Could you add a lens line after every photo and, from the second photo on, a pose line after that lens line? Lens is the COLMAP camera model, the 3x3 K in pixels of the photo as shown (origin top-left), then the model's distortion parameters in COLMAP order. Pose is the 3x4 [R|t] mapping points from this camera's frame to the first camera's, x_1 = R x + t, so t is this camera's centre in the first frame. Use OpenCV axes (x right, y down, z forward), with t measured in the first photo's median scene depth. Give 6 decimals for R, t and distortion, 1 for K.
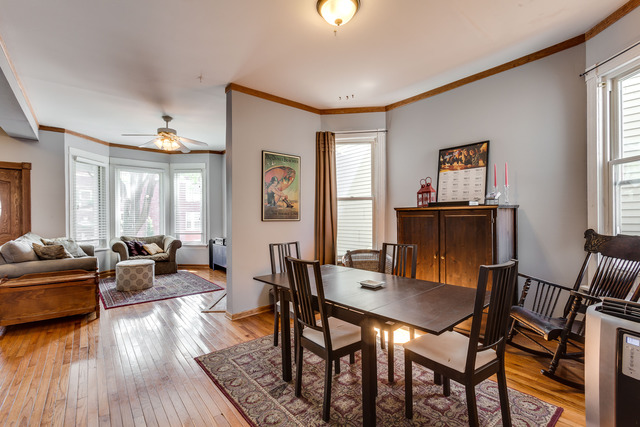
lens RADIAL K [[291.7, 0, 320.0], [0, 291.7, 213.5], [0, 0, 1]] dist [-0.001031, -0.000254]
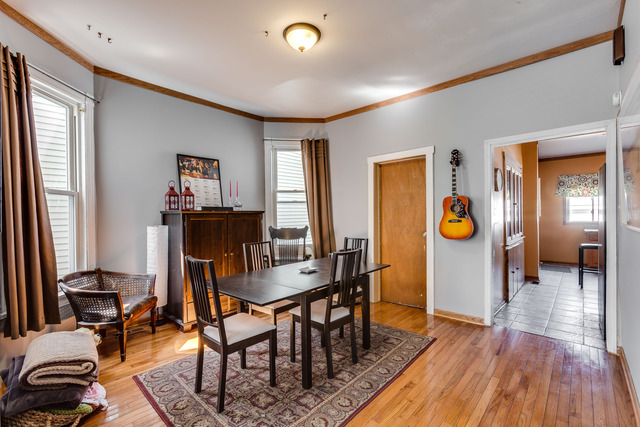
lens RADIAL K [[291.7, 0, 320.0], [0, 291.7, 213.5], [0, 0, 1]] dist [-0.001031, -0.000254]
pose [[-0.145179, 0.020197, 0.989199, -0.455649], [0.001784, 0.999795, -0.020151, 0.006091], [-0.989404, -0.001161, -0.145186, 0.462427]]
